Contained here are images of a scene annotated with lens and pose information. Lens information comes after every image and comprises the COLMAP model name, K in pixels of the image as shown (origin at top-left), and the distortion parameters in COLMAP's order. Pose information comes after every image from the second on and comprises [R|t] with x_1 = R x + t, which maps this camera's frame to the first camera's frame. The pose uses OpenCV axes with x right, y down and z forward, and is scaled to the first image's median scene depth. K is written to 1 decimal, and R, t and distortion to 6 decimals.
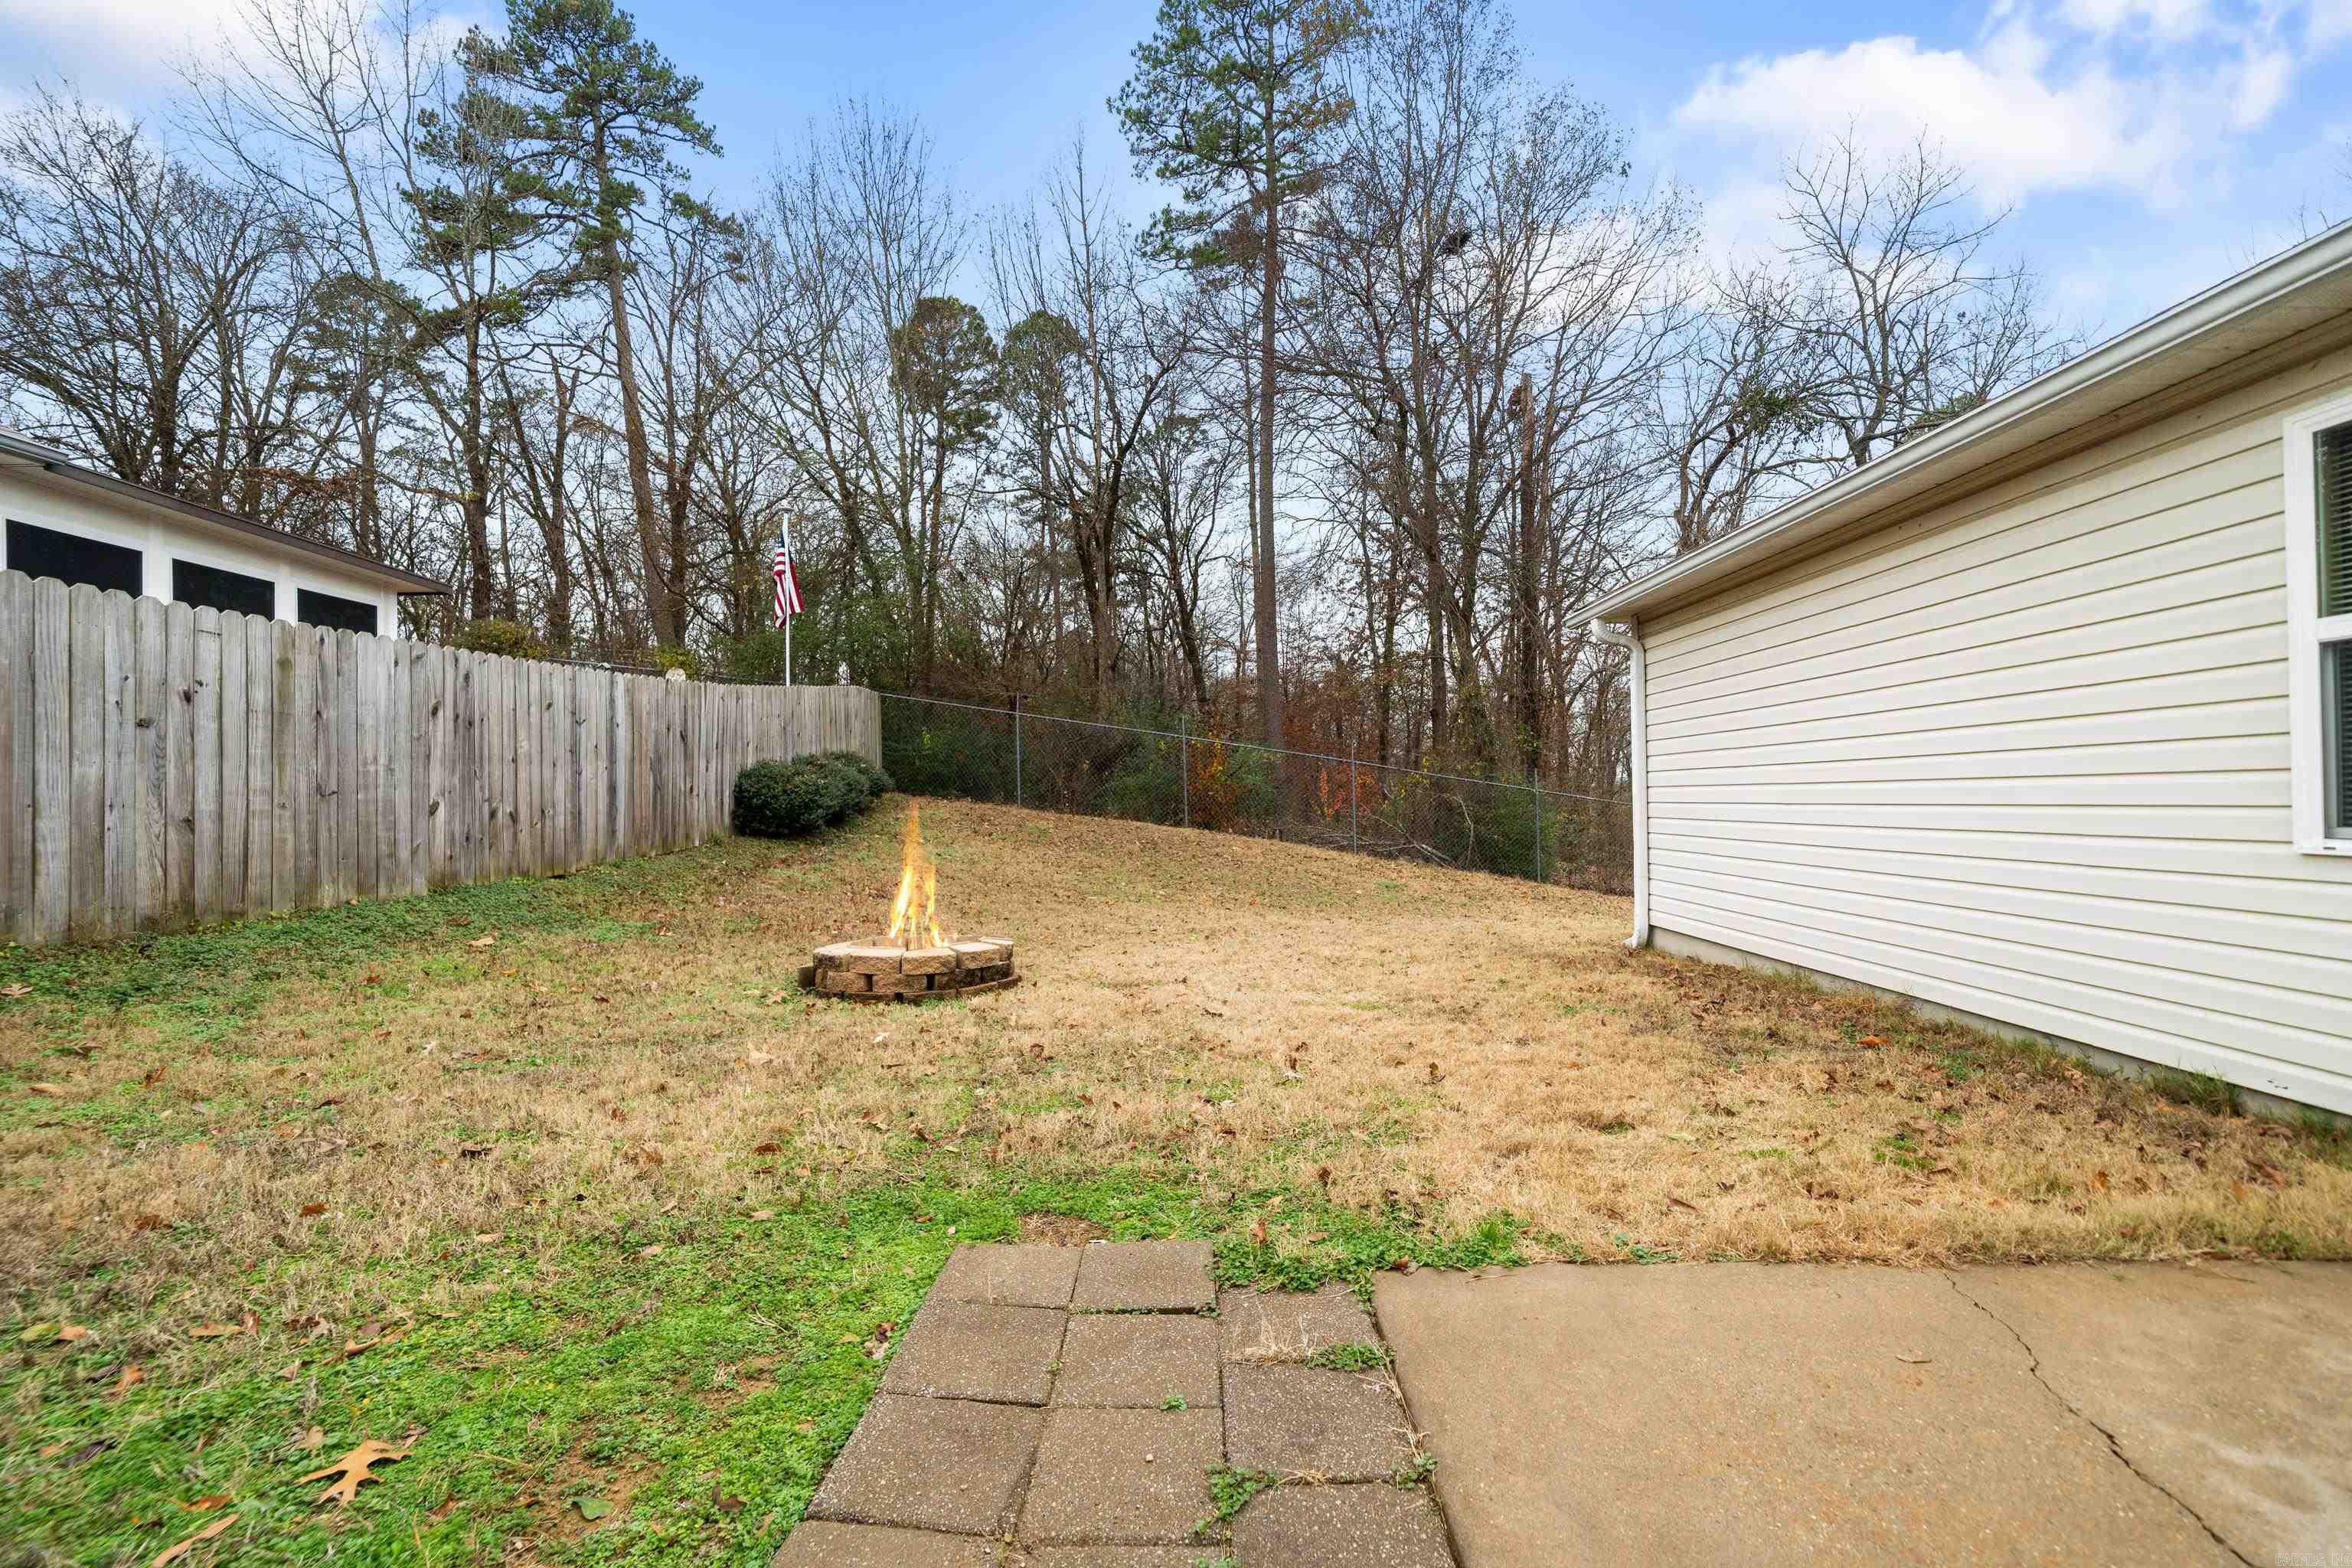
lens RADIAL K [[957.8, 0, 1174.2], [0, 957.8, 781.0], [0, 0, 1]] dist [-0.000223, -0.000183]
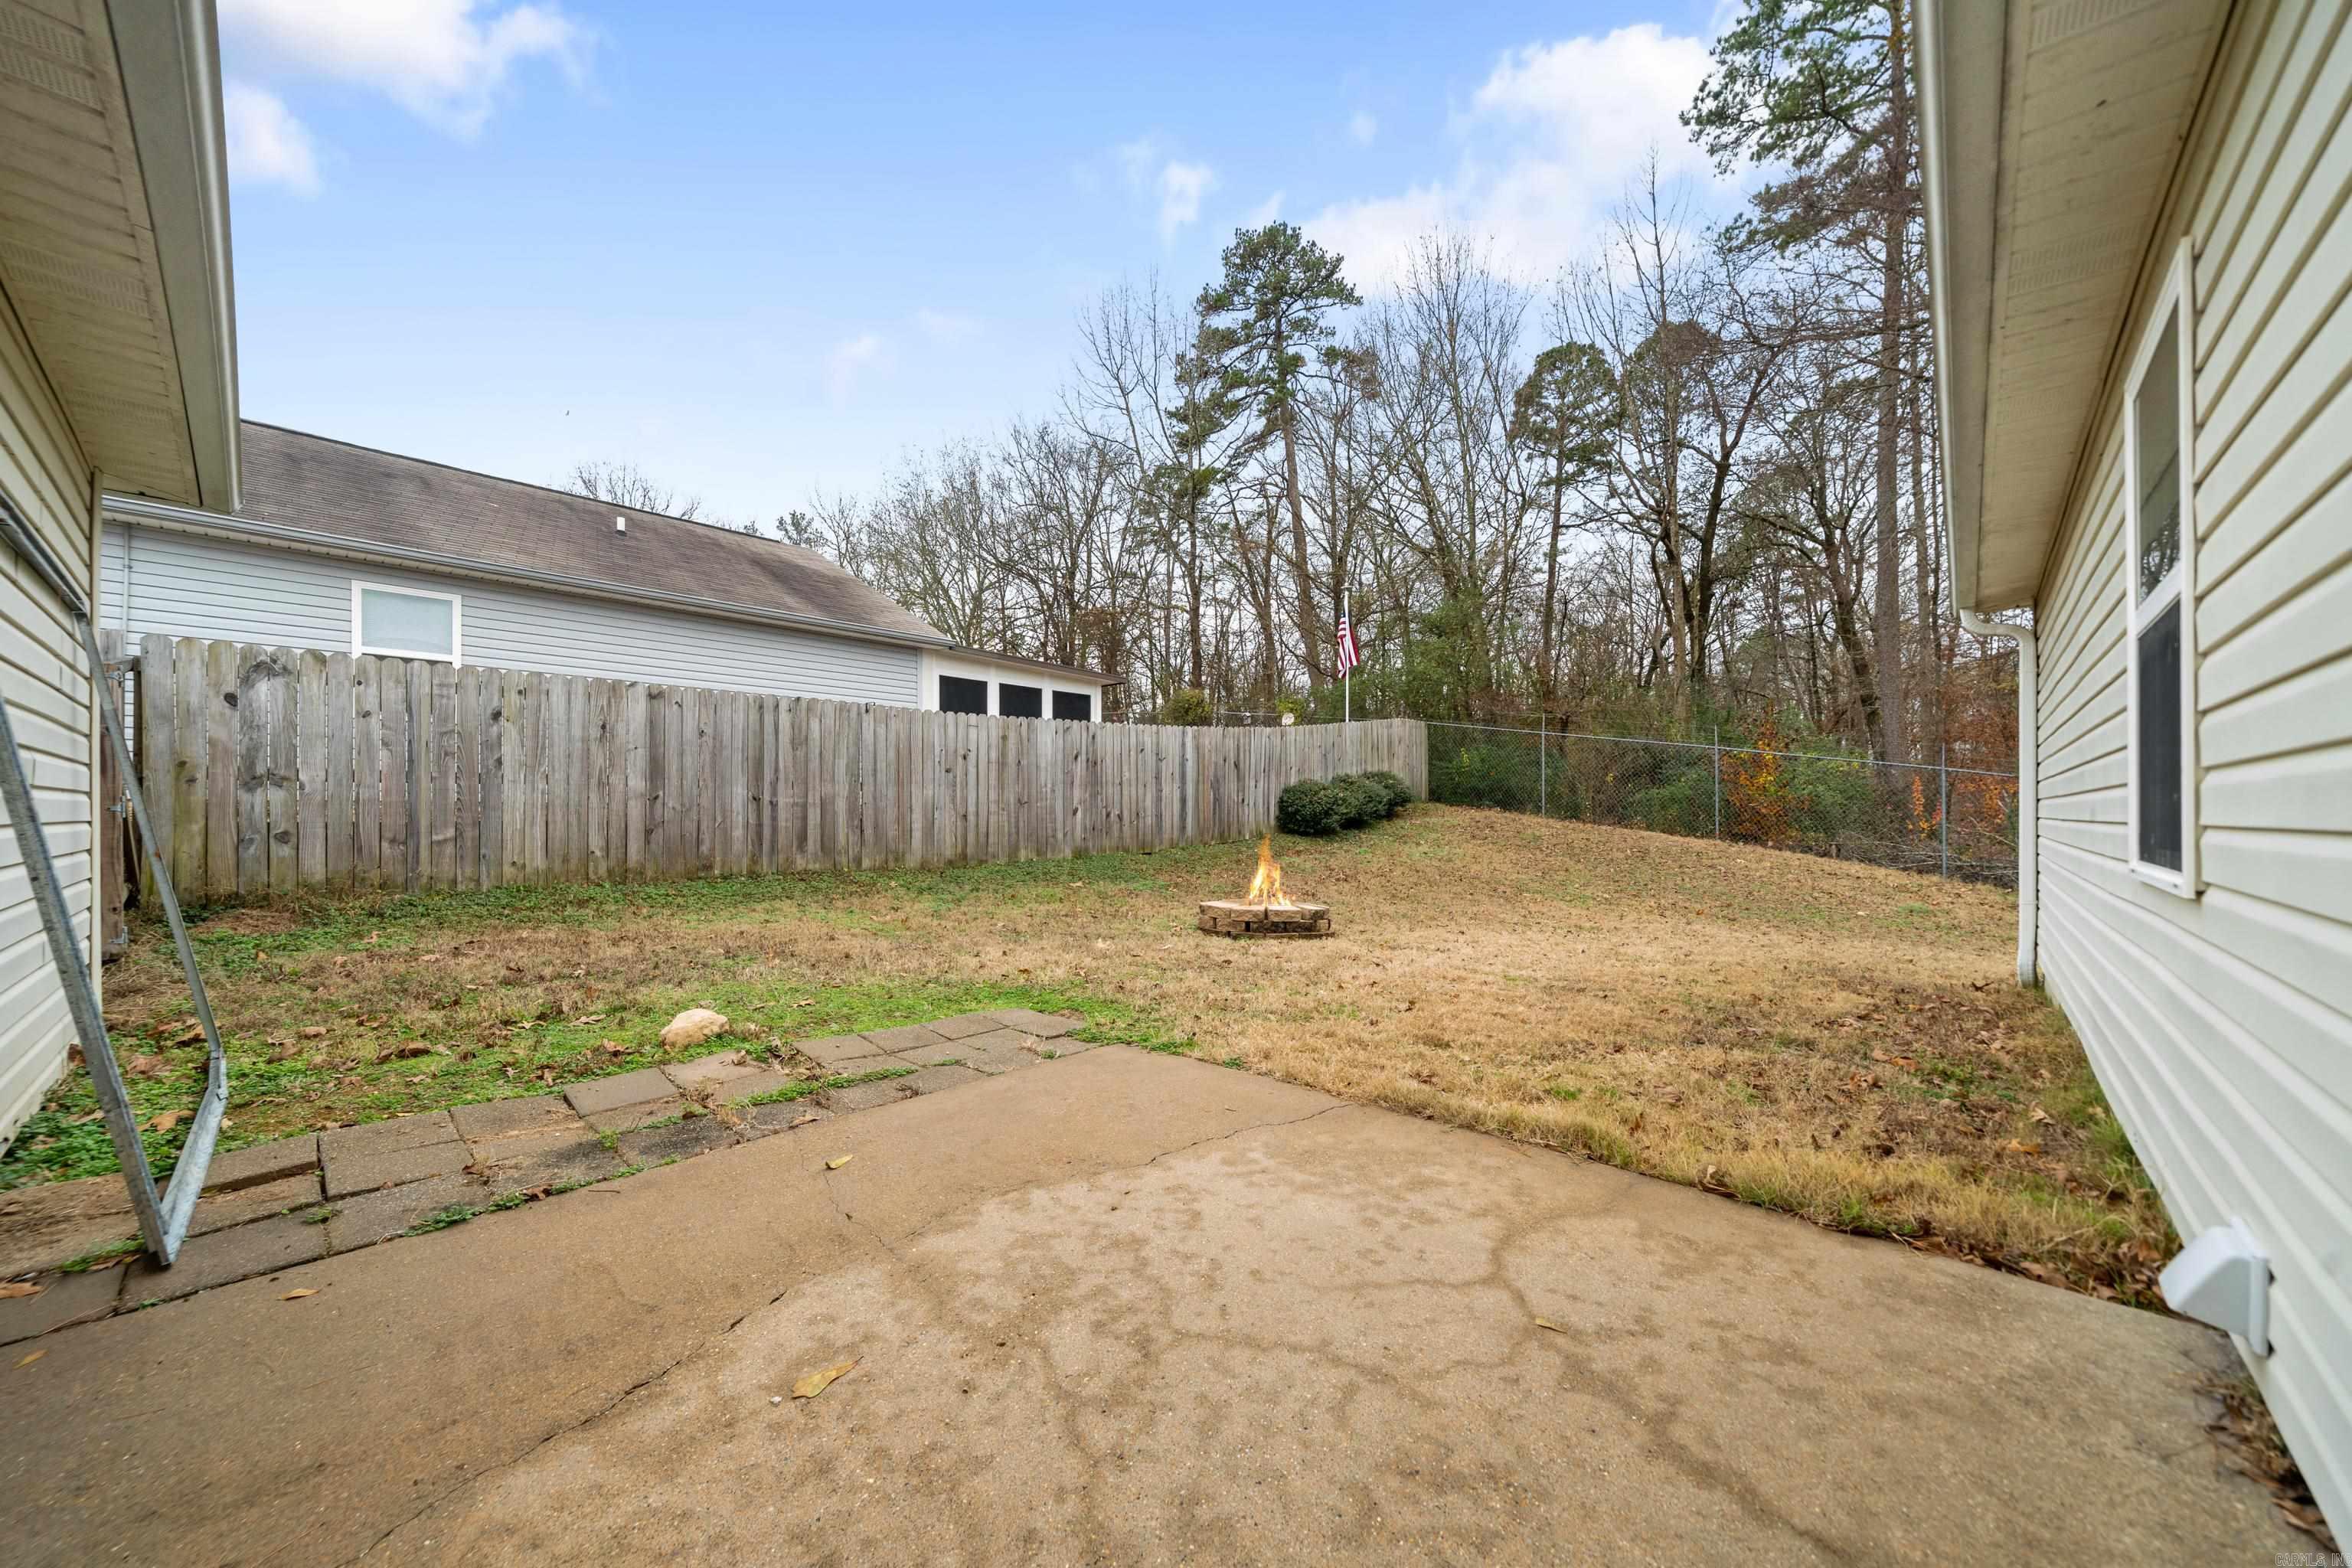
lens RADIAL K [[849.5, 0, 1171.6], [0, 849.5, 792.8], [0, 0, 1]] dist [-0.002404, -0.000164]
pose [[0.746297, -0.005152, -0.665593, 0.248593], [0.005471, 0.999984, -0.001606, -0.001558], [0.665591, -0.002443, 0.746313, -0.043366]]
